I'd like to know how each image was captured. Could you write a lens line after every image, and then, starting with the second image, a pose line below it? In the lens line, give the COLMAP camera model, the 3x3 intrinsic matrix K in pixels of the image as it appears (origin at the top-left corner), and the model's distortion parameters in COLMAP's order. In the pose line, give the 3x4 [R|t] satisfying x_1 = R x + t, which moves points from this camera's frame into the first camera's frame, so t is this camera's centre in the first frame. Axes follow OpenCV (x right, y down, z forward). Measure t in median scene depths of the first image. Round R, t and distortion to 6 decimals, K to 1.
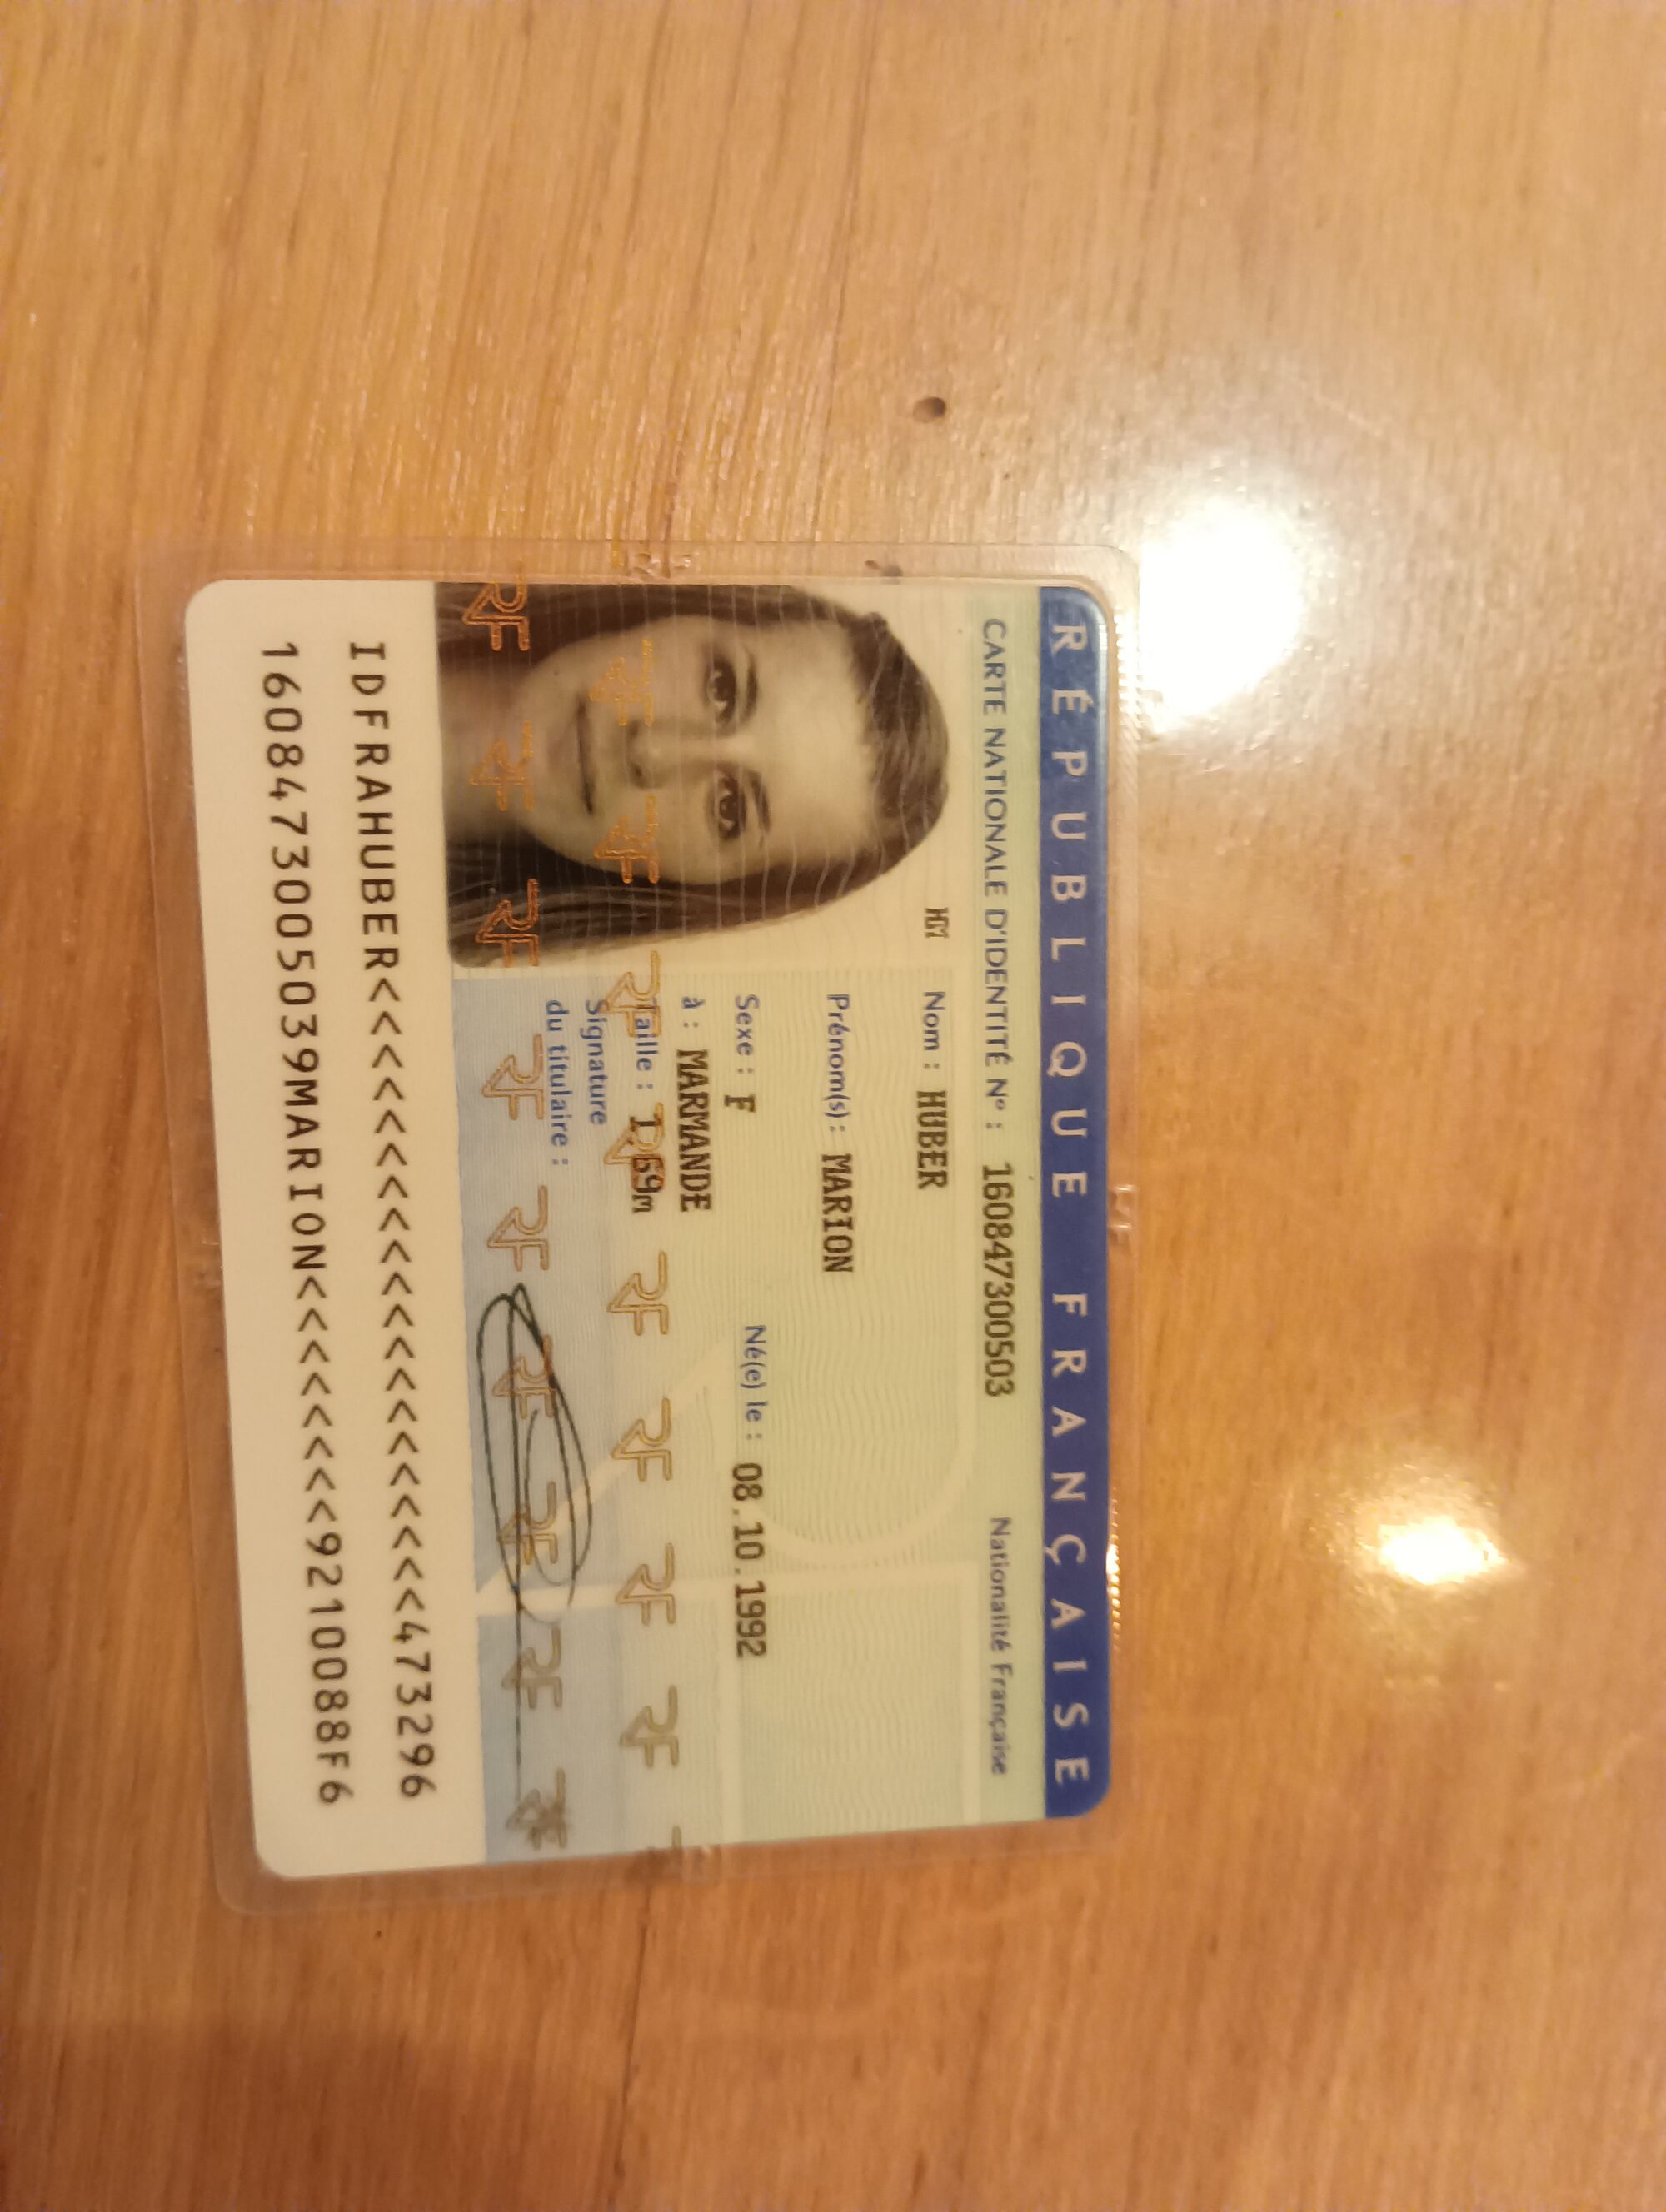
lens RADIAL K [[1836.9, 0, 843.2], [0, 1836.9, 1093.7], [0, 0, 1]] dist [0.031026, -0.087499]
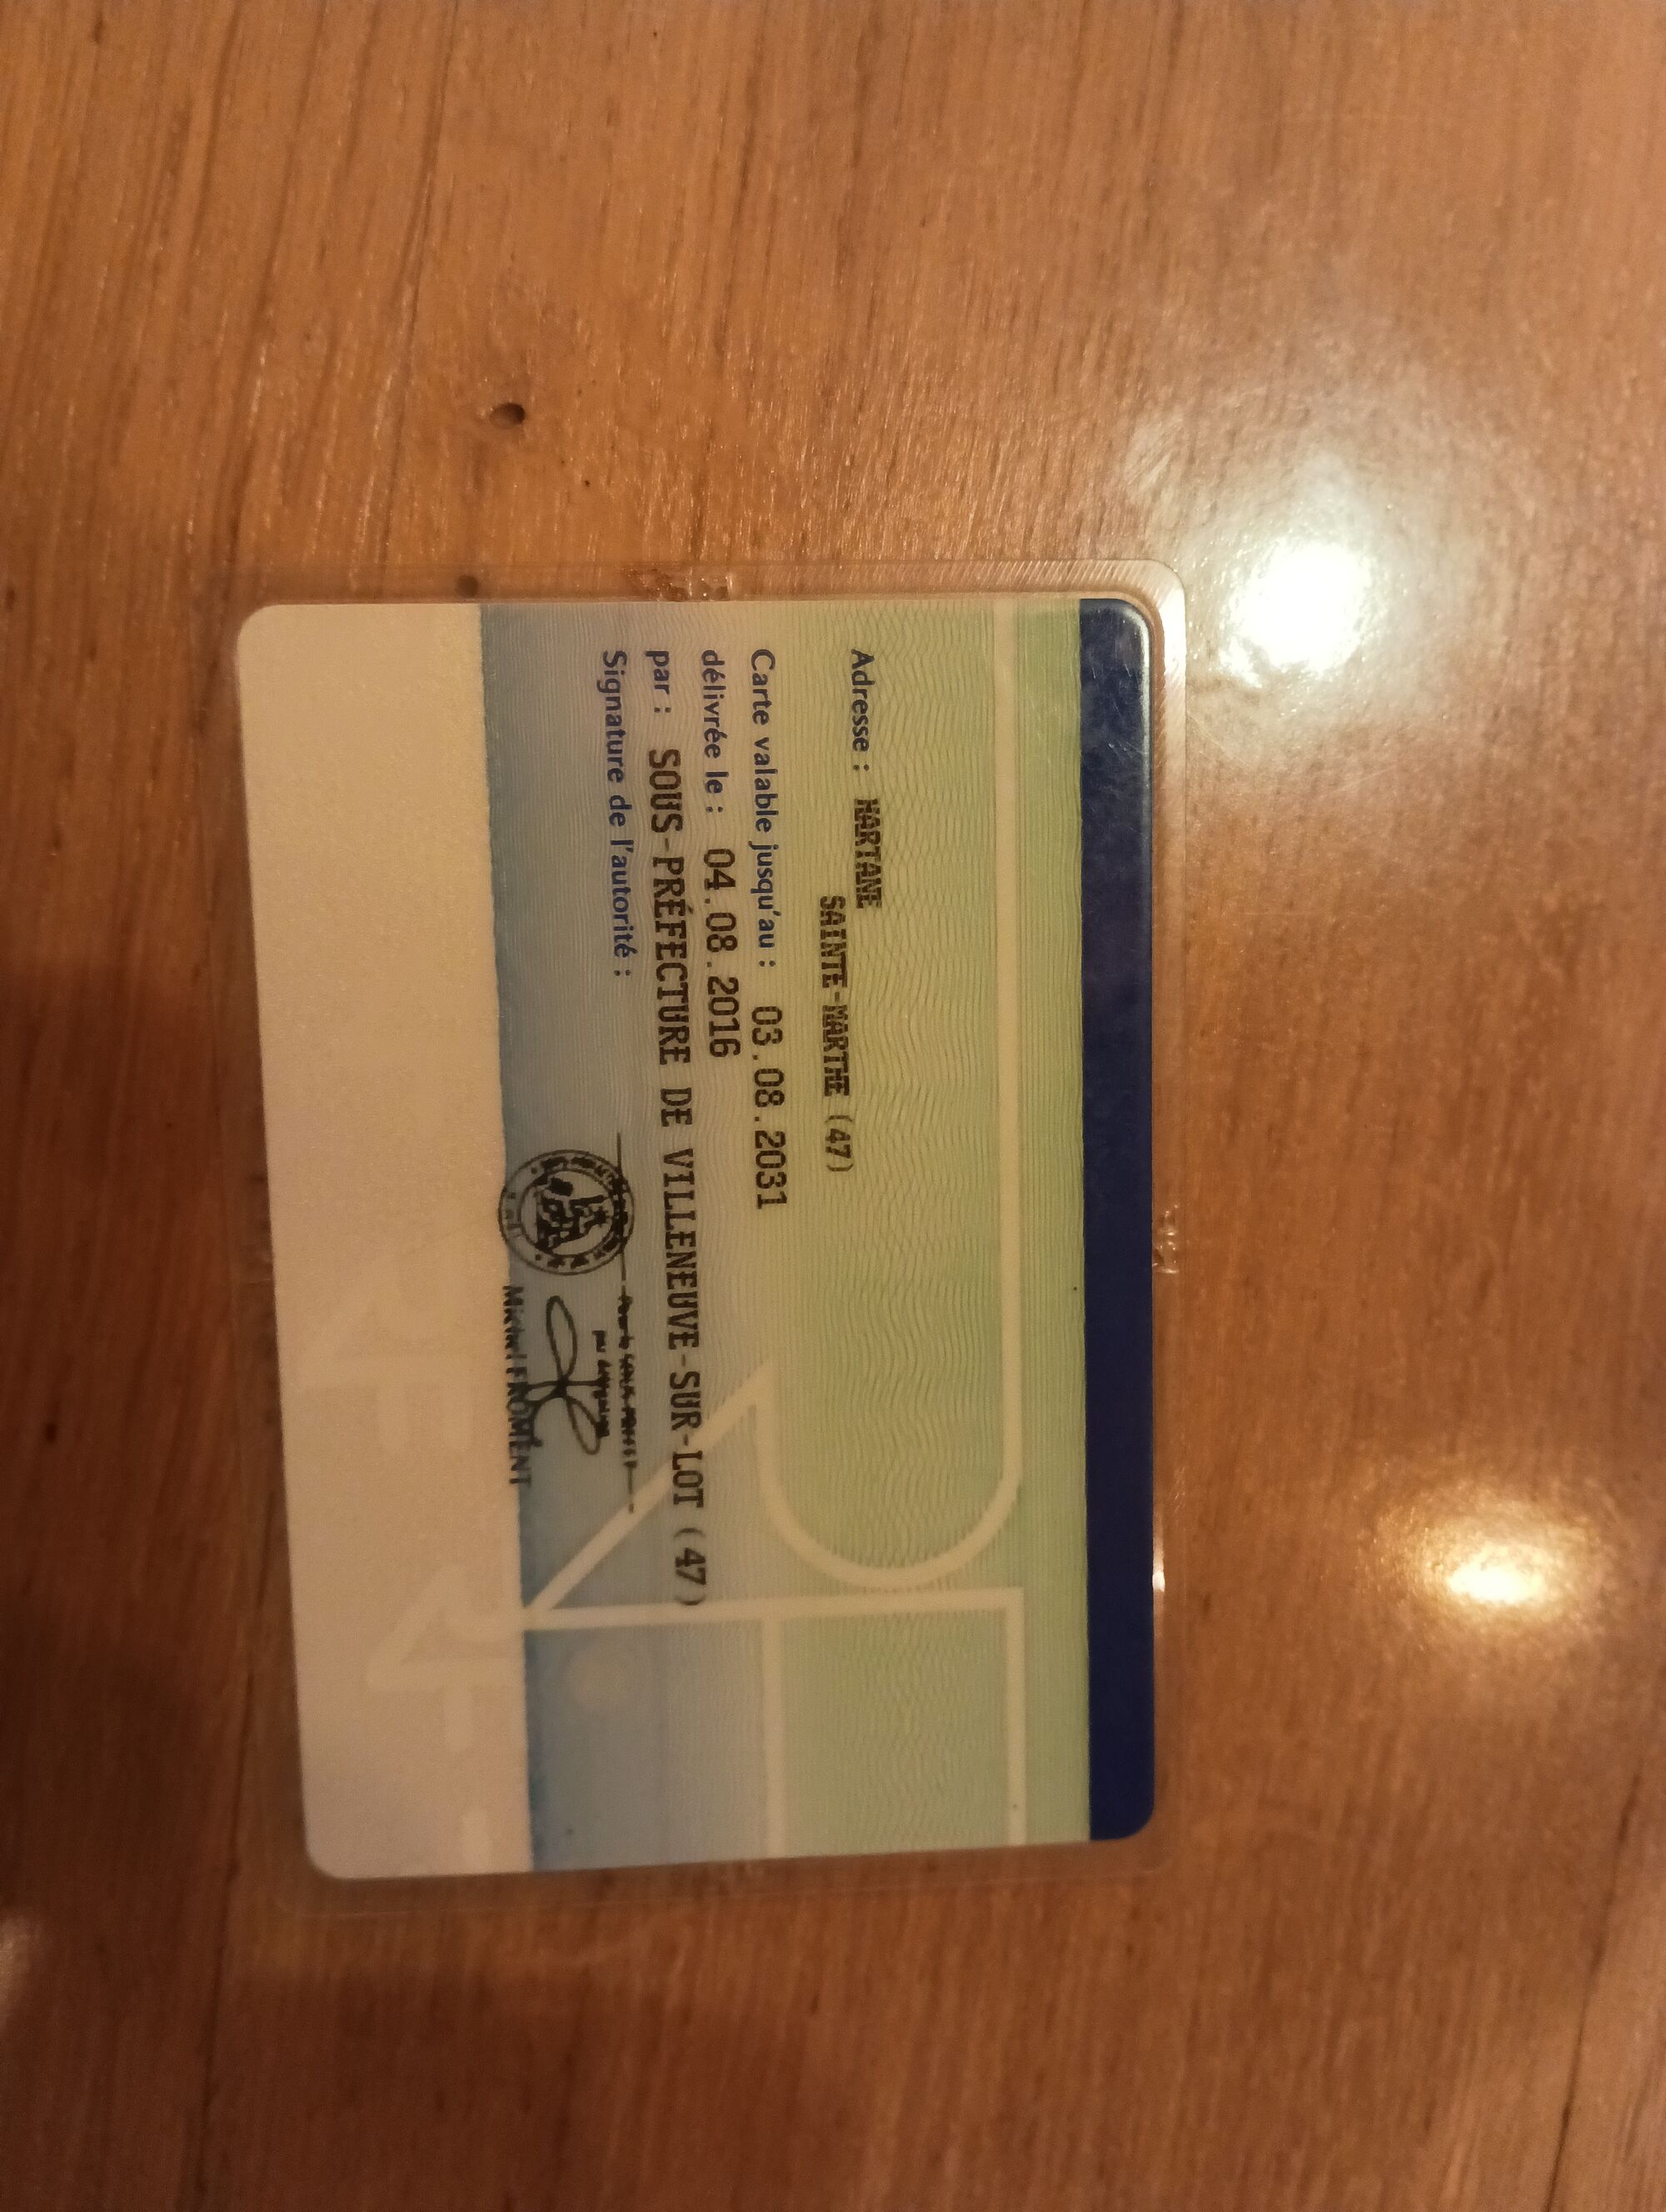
lens RADIAL K [[1836.9, 0, 843.0], [0, 1836.9, 1107.7], [0, 0, 1]] dist [0.031026, -0.087499]
pose [[0.996982, 0.027934, -0.072436, 0.279615], [-0.027776, 0.999609, 0.003179, -0.012463], [0.072497, -0.001158, 0.997368, 0.036478]]
